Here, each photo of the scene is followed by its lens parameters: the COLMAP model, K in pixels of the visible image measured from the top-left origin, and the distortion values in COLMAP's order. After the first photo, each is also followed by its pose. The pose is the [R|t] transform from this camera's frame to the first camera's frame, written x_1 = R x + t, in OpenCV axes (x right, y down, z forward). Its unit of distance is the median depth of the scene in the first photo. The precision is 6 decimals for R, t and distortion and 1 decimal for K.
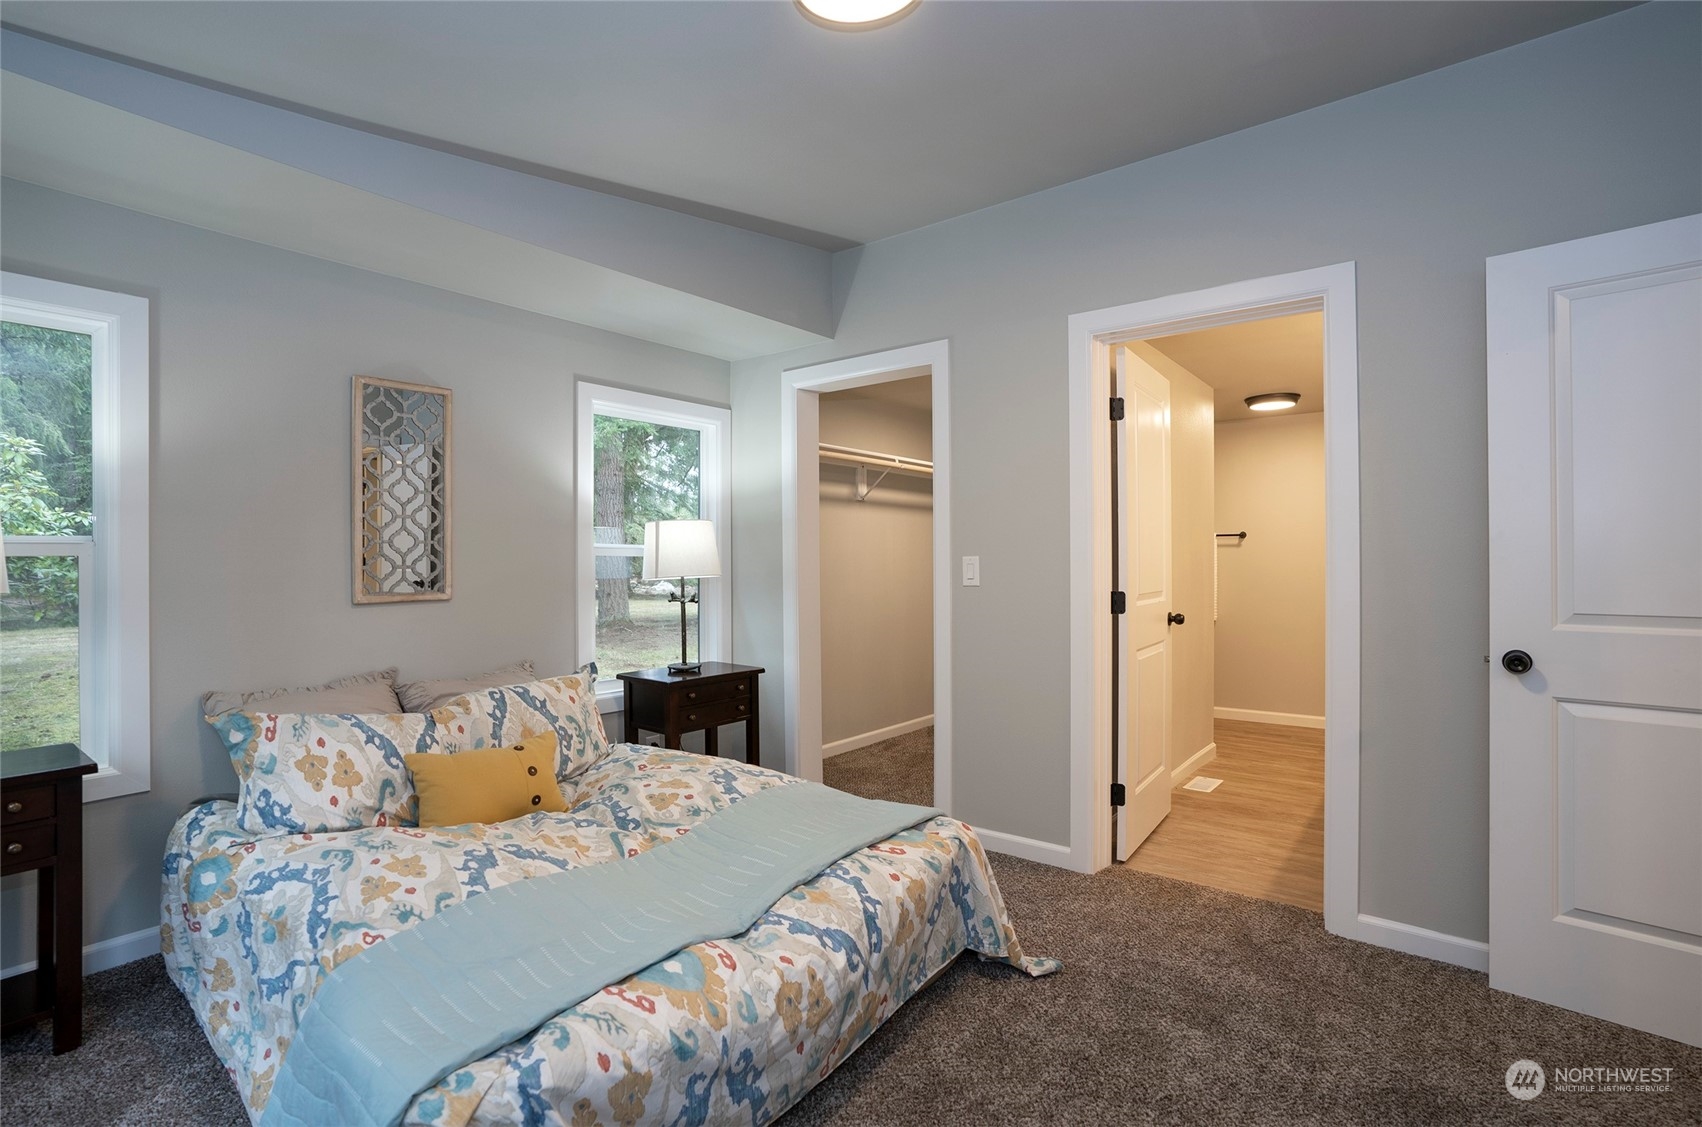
lens RADIAL K [[794.4, 0, 835.7], [0, 794.4, 558.5], [0, 0, 1]] dist [-0.056009, 0.025434]
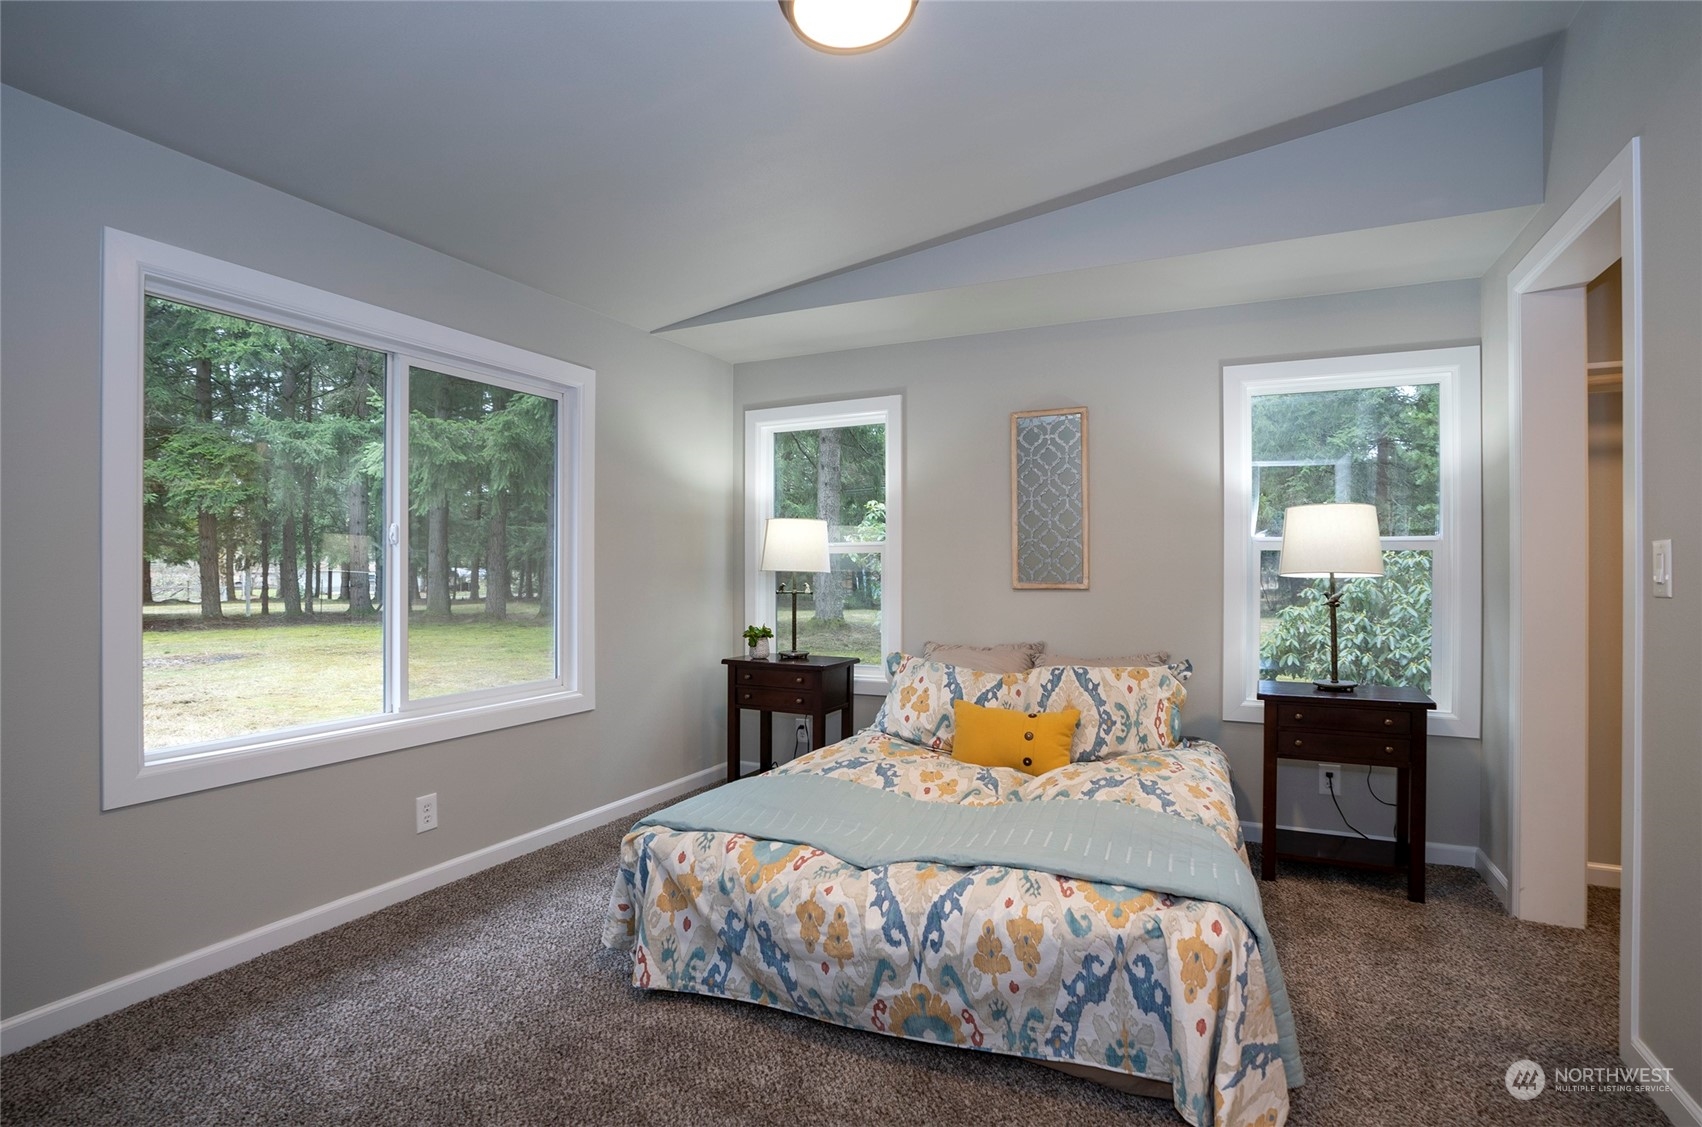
lens RADIAL K [[818.4, 0, 868.6], [0, 818.4, 545.1], [0, 0, 1]] dist [-0.068752, 0.028225]
pose [[0.234714, -0.022136, -0.971812, 0.789804], [-0.000594, 0.999737, -0.022915, 0.020451], [0.972064, 0.005956, 0.234639, 0.539112]]
